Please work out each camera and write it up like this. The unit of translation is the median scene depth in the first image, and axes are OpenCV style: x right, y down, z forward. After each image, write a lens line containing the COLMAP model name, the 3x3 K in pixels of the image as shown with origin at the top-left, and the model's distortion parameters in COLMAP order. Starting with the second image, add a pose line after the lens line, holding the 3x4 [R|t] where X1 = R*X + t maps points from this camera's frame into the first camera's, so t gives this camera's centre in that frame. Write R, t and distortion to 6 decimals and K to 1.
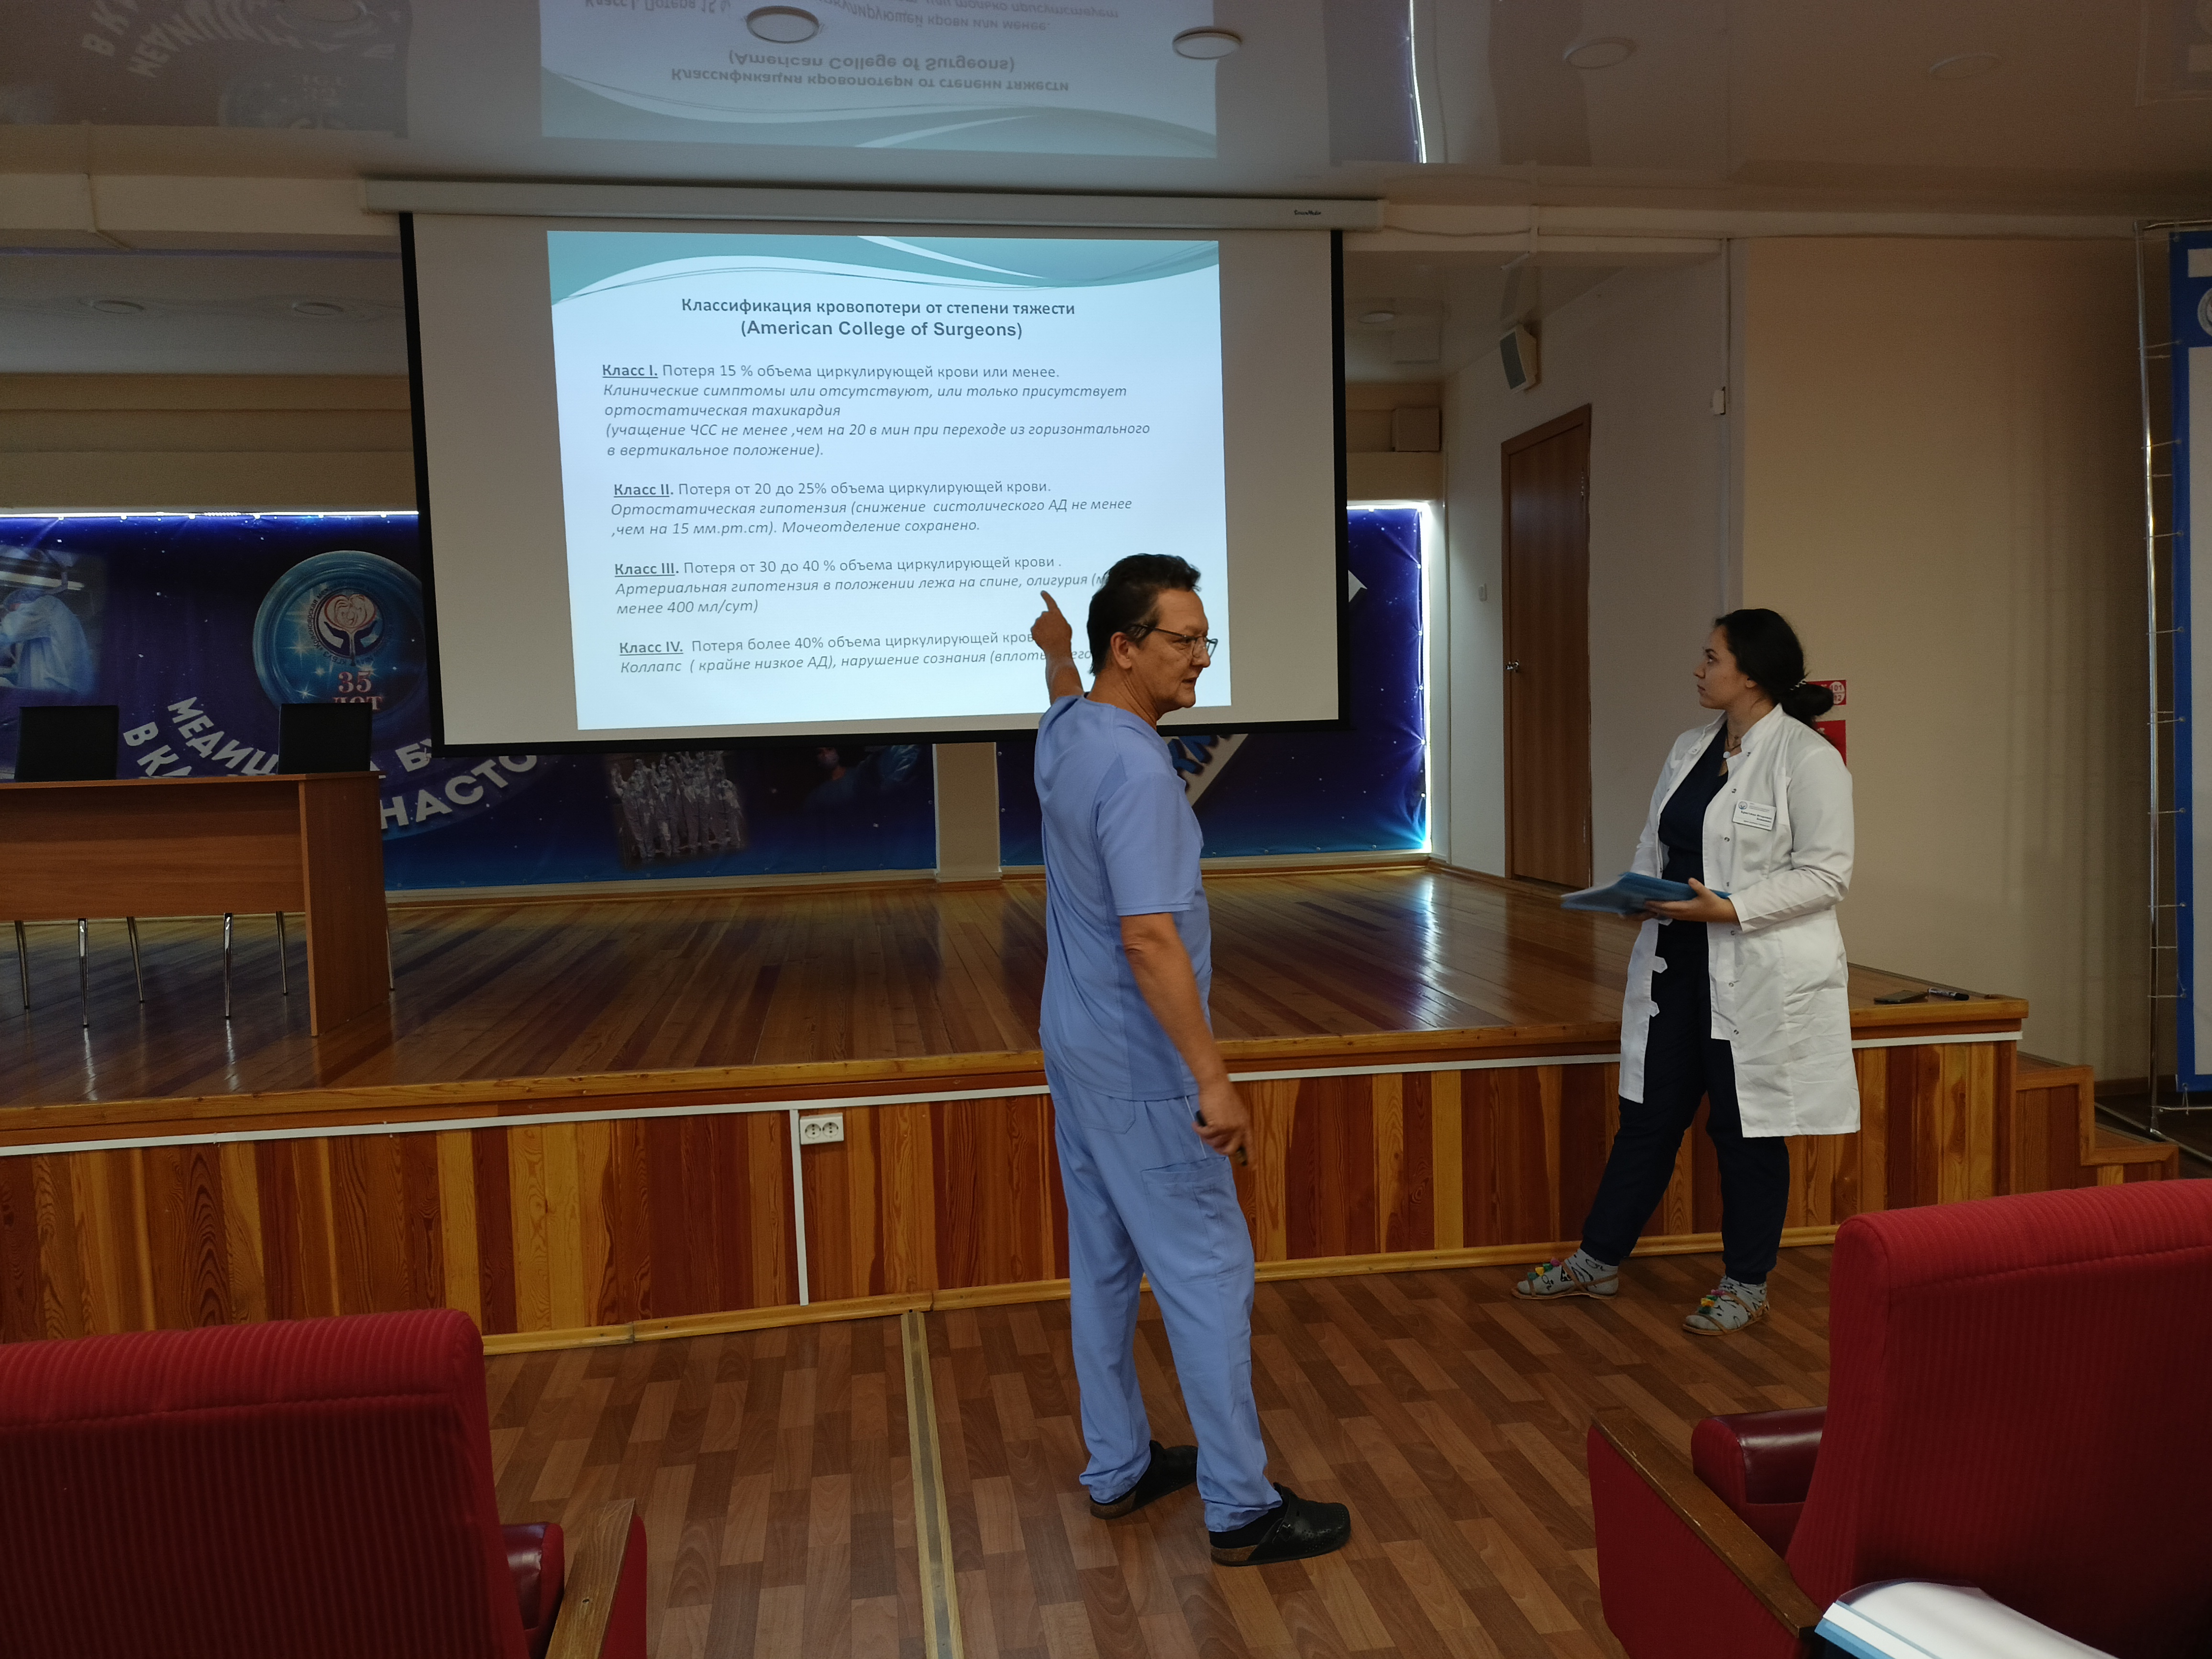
lens RADIAL K [[1652.7, 0, 1108.0], [0, 1652.7, 855.3], [0, 0, 1]] dist [0.074275, -0.109267]
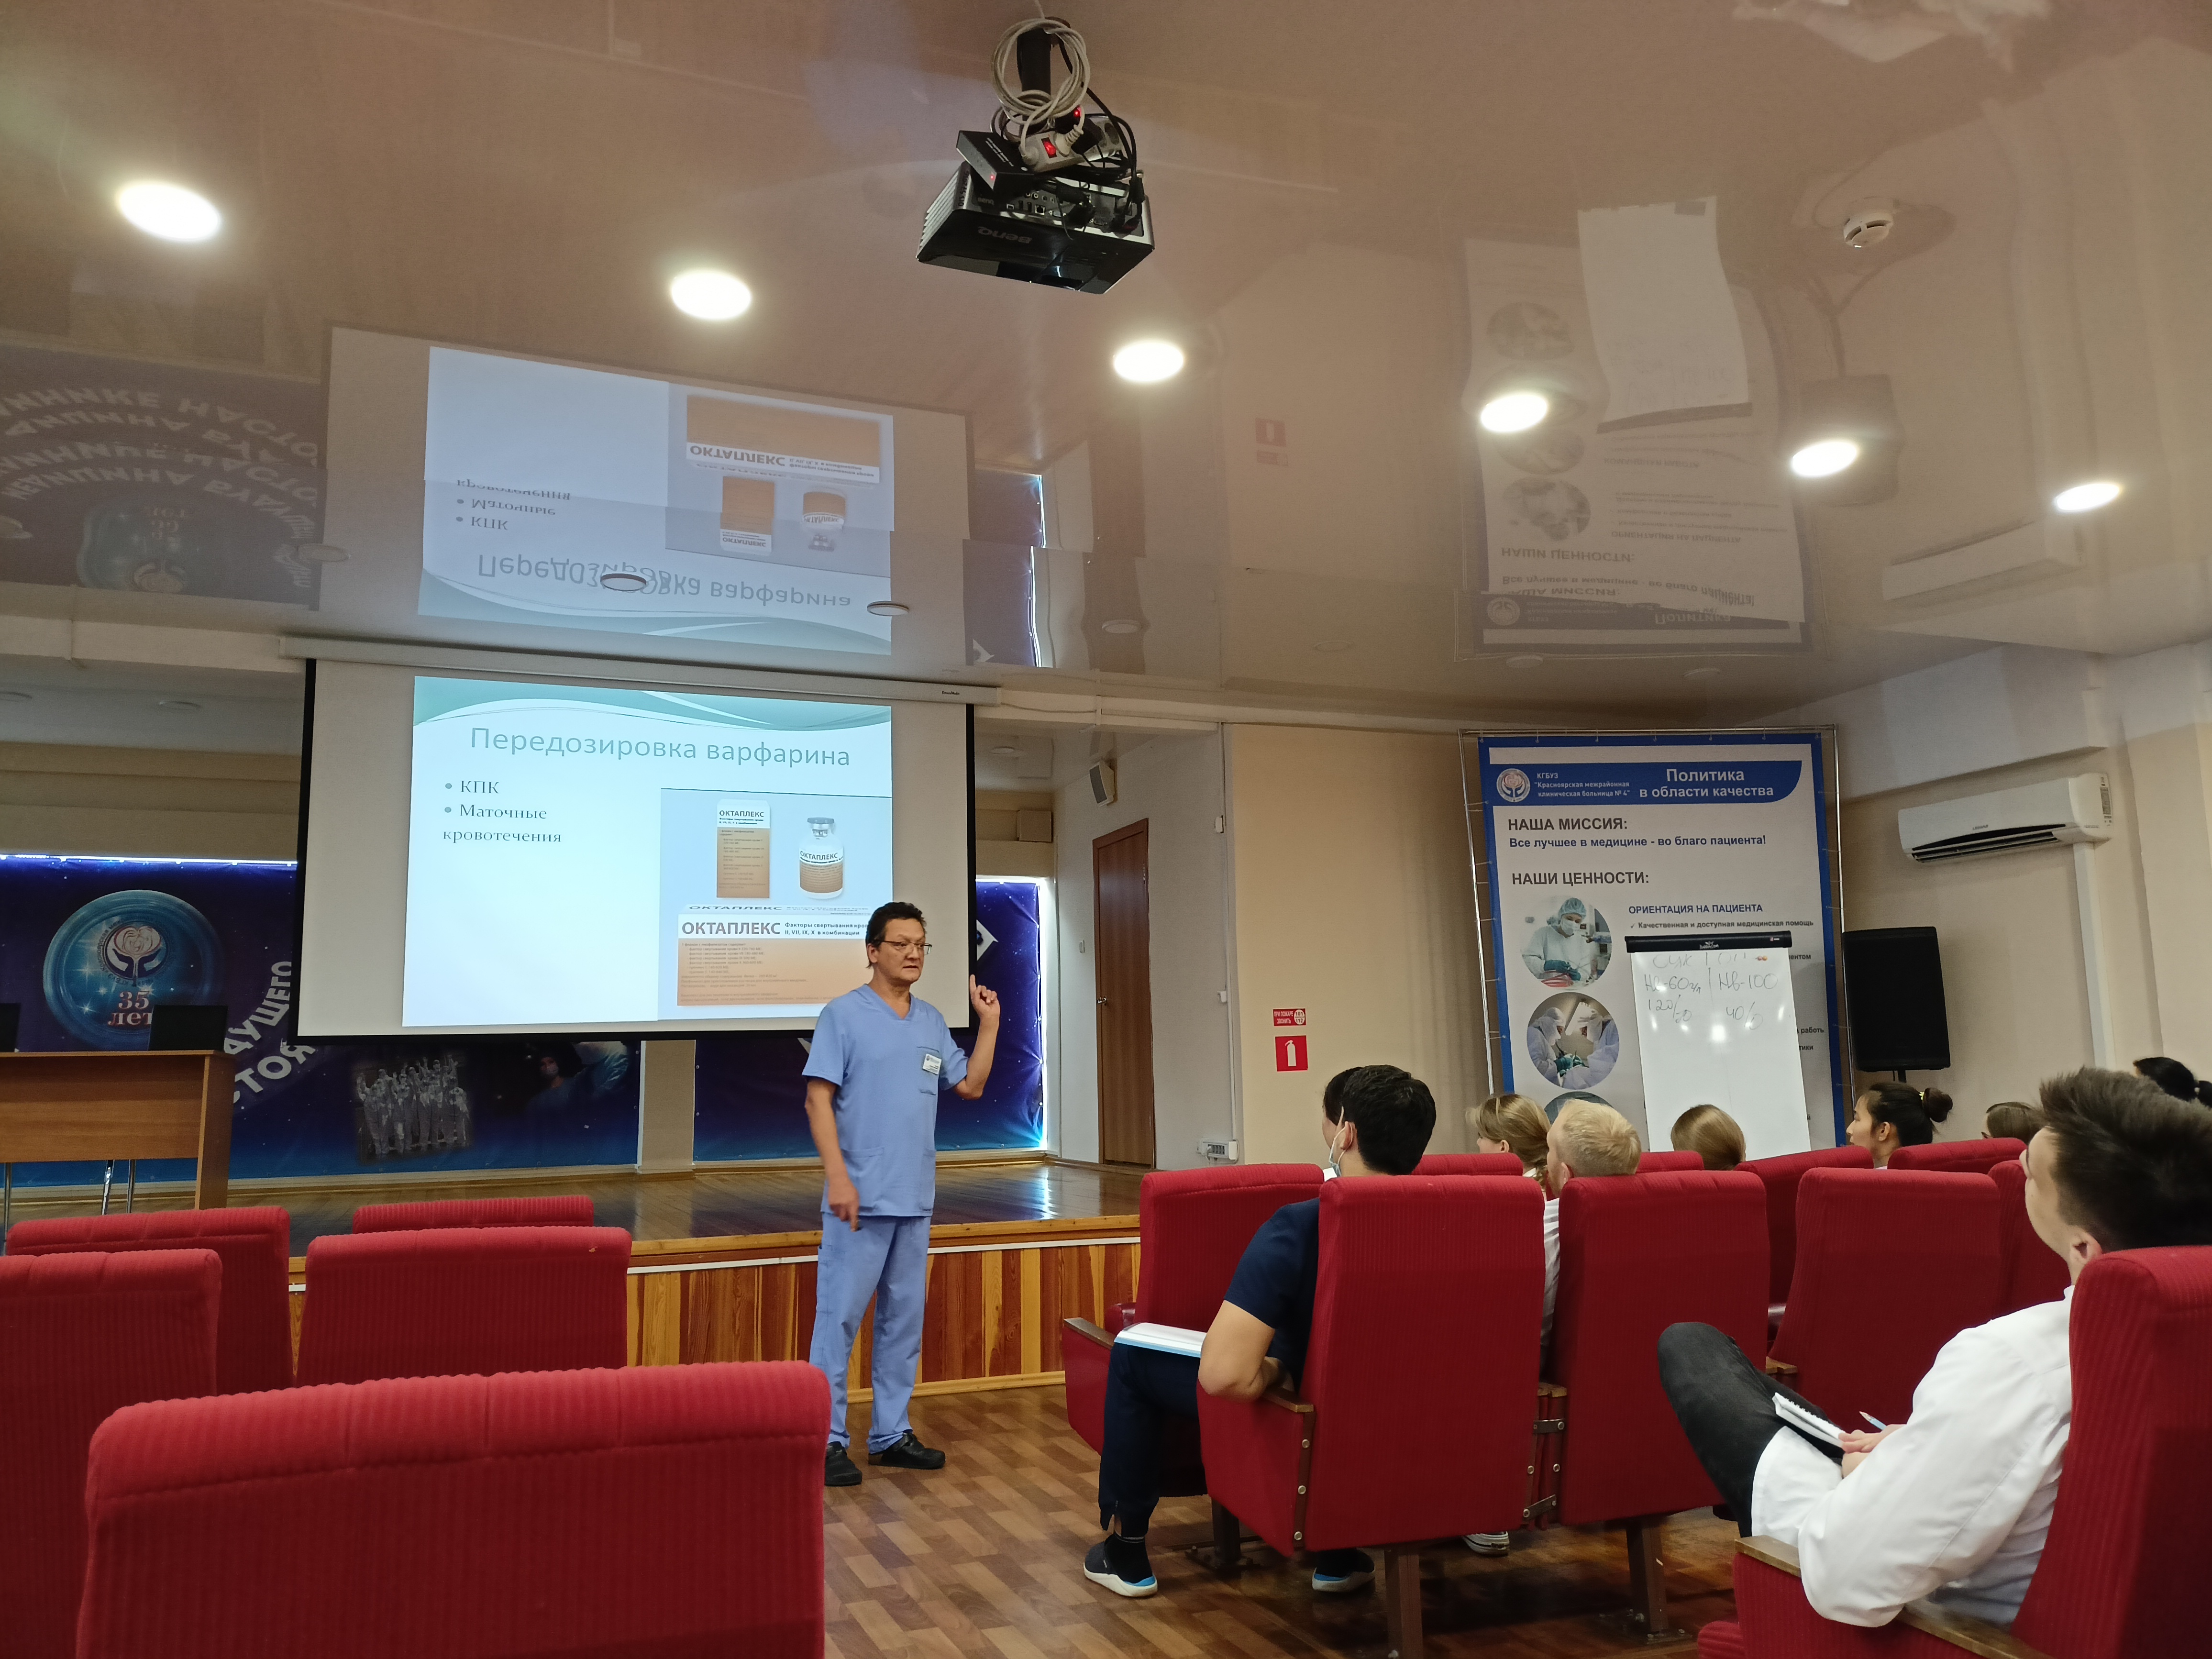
lens RADIAL K [[1652.7, 0, 1140.5], [0, 1652.7, 834.7], [0, 0, 1]] dist [0.074275, -0.109267]
pose [[0.974508, 0.041449, 0.220491, -0.027471], [0.009951, 0.973834, -0.227044, 0.058826], [-0.224133, 0.223451, 0.948596, -0.307442]]
